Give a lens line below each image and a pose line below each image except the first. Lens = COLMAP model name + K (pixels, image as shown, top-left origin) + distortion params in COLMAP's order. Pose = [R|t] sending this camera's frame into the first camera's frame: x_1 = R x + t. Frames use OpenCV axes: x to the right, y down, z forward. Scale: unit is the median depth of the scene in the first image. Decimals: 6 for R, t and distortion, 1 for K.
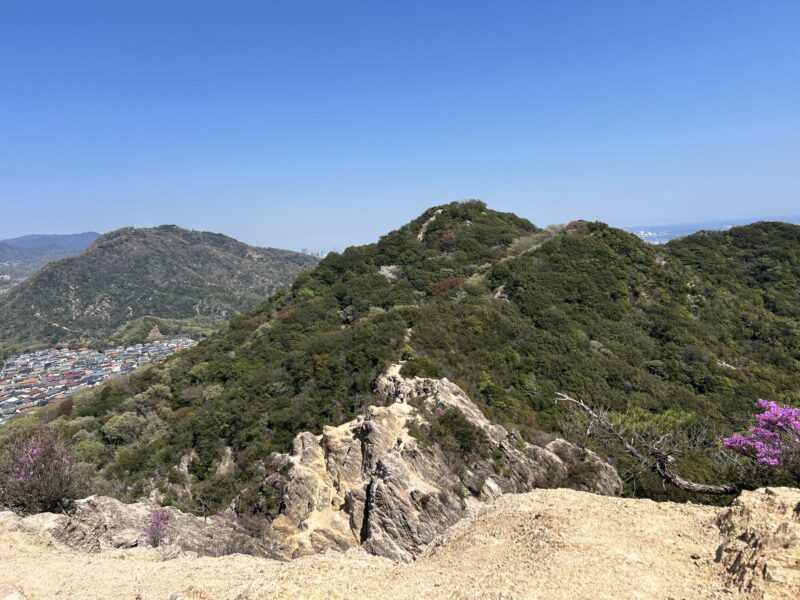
lens RADIAL K [[600.5, 0, 399.7], [0, 600.5, 304.2], [0, 0, 1]] dist [0.051411, -0.049275]
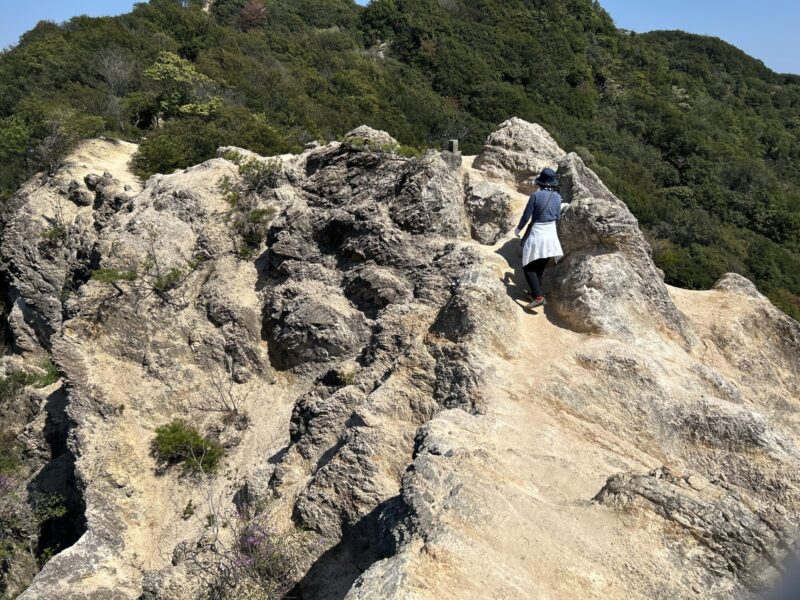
lens RADIAL K [[600.5, 0, 399.7], [0, 600.5, 304.2], [0, 0, 1]] dist [0.051411, -0.049275]
pose [[0.945804, -0.052573, 0.320455, 0.010449], [-0.019616, 0.975757, 0.217976, 0.072833], [-0.324146, -0.212448, 0.921843, 0.499043]]
